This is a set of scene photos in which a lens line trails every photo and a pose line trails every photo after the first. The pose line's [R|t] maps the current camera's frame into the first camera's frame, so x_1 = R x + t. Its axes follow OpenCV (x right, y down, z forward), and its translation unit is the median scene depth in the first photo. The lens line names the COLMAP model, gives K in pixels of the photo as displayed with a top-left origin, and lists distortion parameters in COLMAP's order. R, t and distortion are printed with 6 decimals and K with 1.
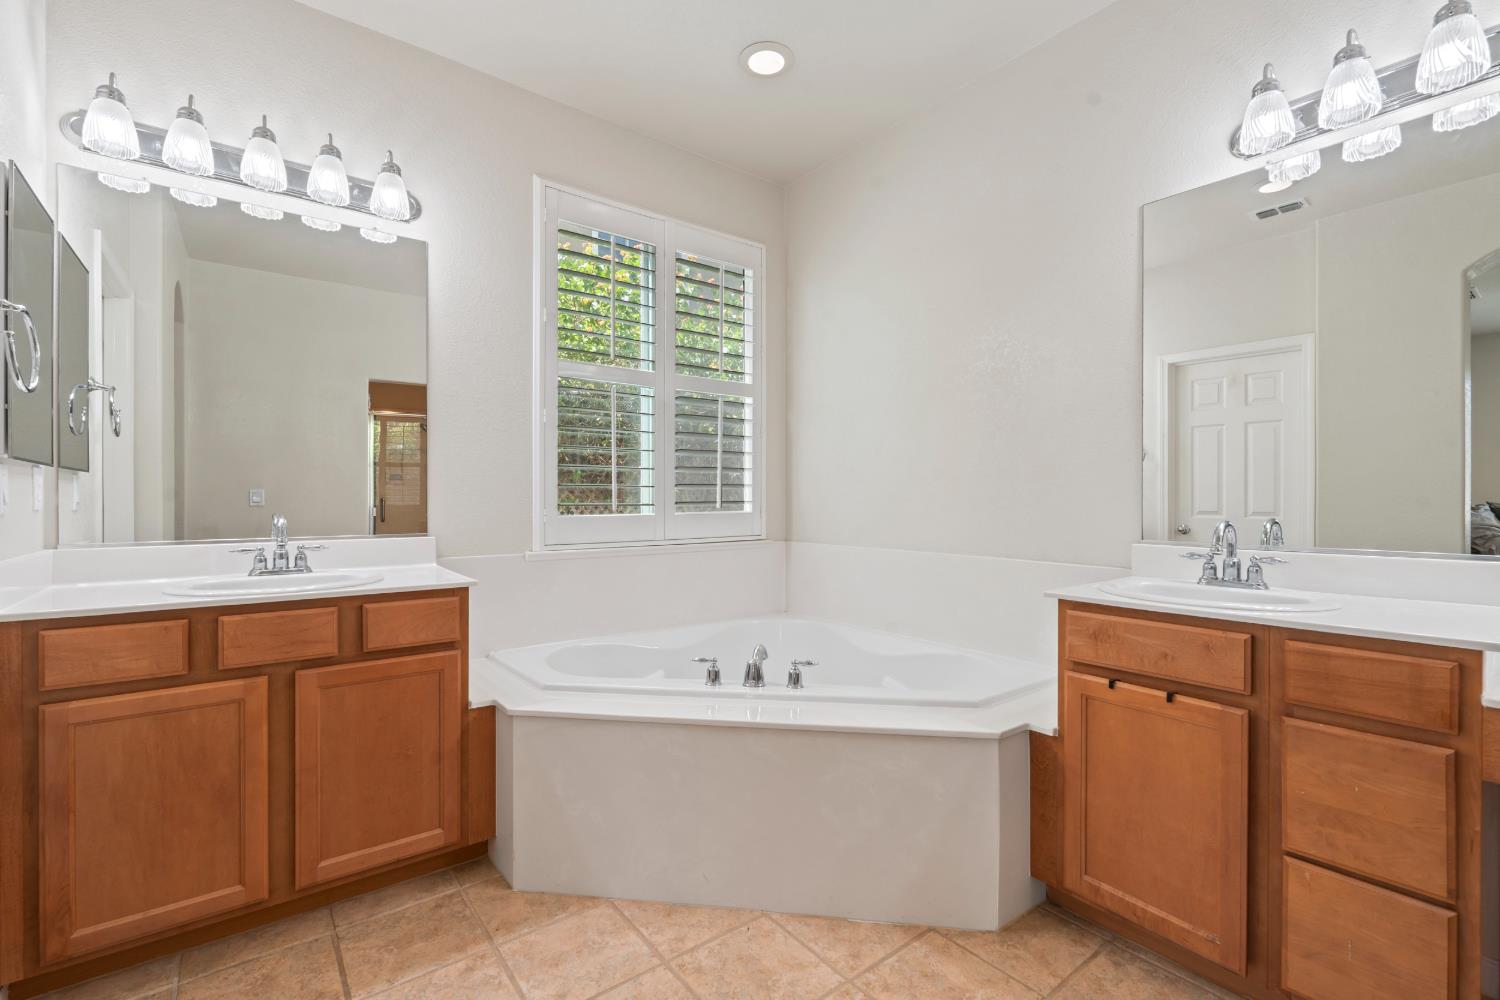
lens RADIAL K [[664.4, 0, 750.0], [0, 664.4, 500.0], [0, 0, 1]] dist [-0.001951, -0.000855]
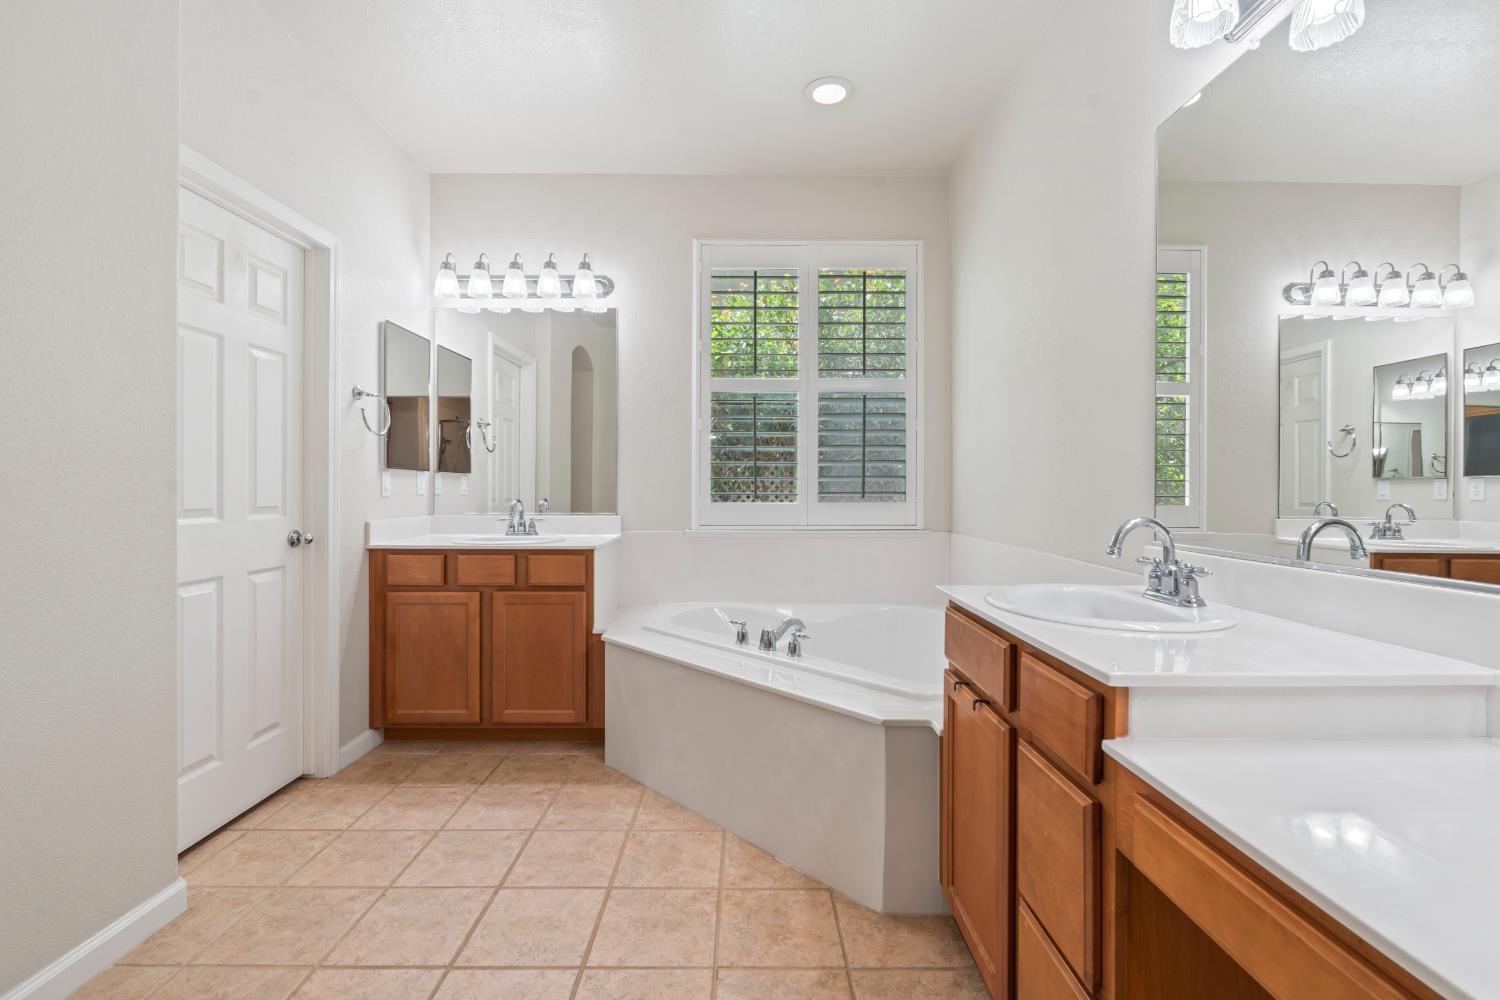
lens RADIAL K [[659.5, 0, 747.9], [0, 659.5, 491.7], [0, 0, 1]] dist [-0.001868, -0.000070]
pose [[0.793784, 0.005180, -0.608177, 0.801114], [-0.004743, 0.999986, 0.002328, -0.000733], [0.608181, 0.001037, 0.793798, 0.068532]]
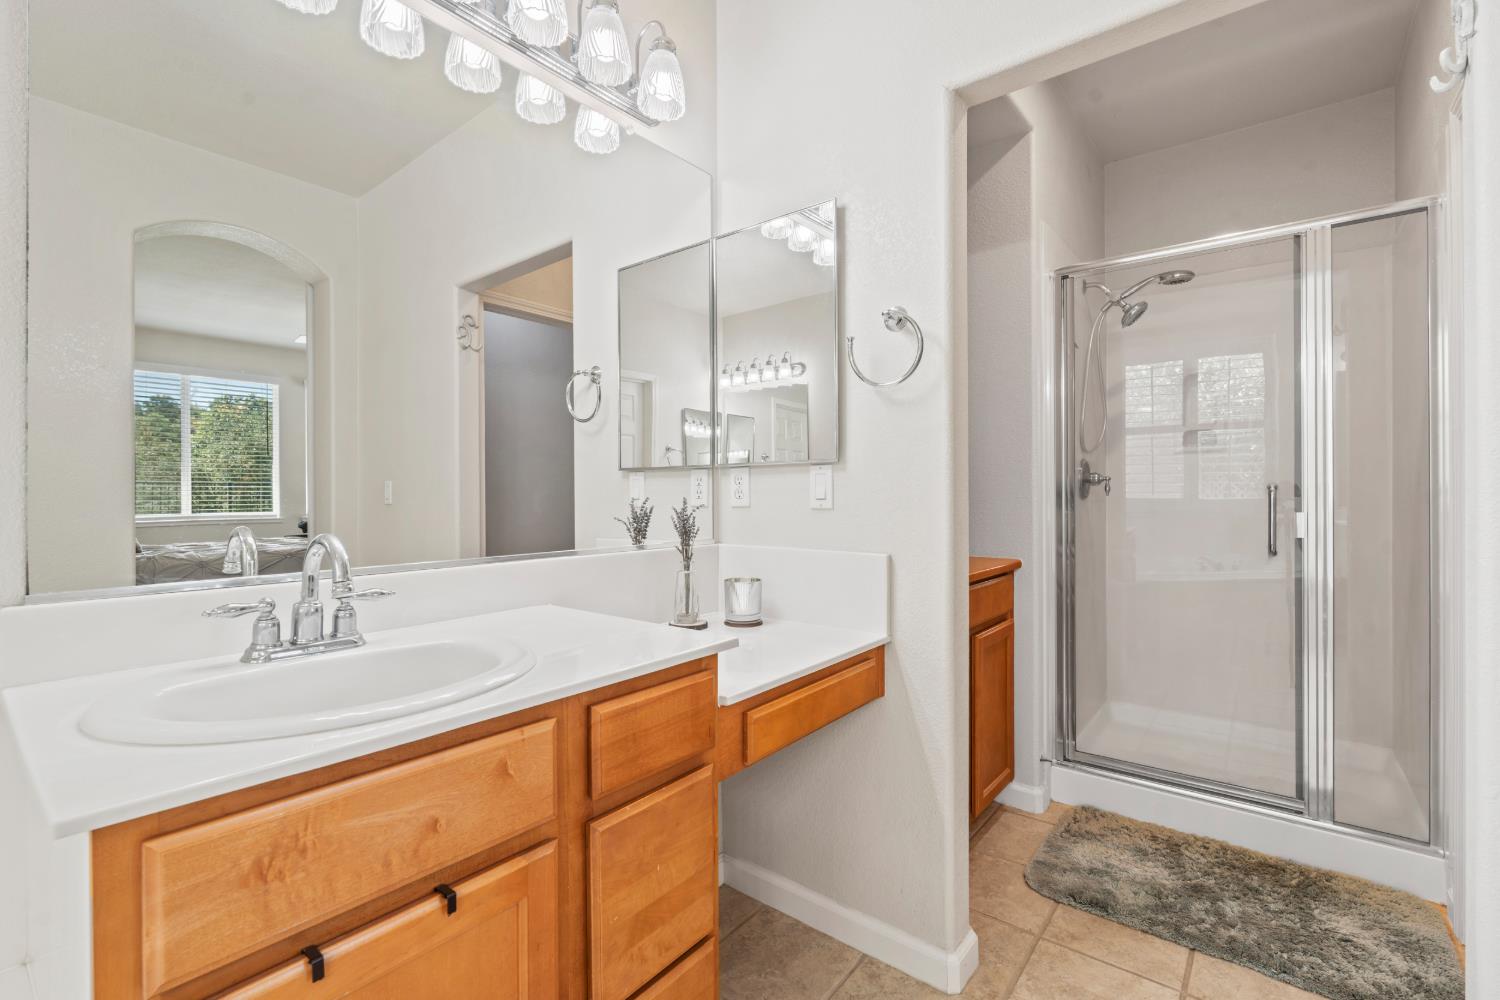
lens RADIAL K [[659.5, 0, 747.9], [0, 659.5, 491.7], [0, 0, 1]] dist [-0.001868, -0.000070]
pose [[-0.233760, -0.001102, 0.972294, 0.095312], [-0.003587, 0.999994, 0.000271, -0.006574], [-0.972288, -0.003424, -0.233763, 0.768639]]
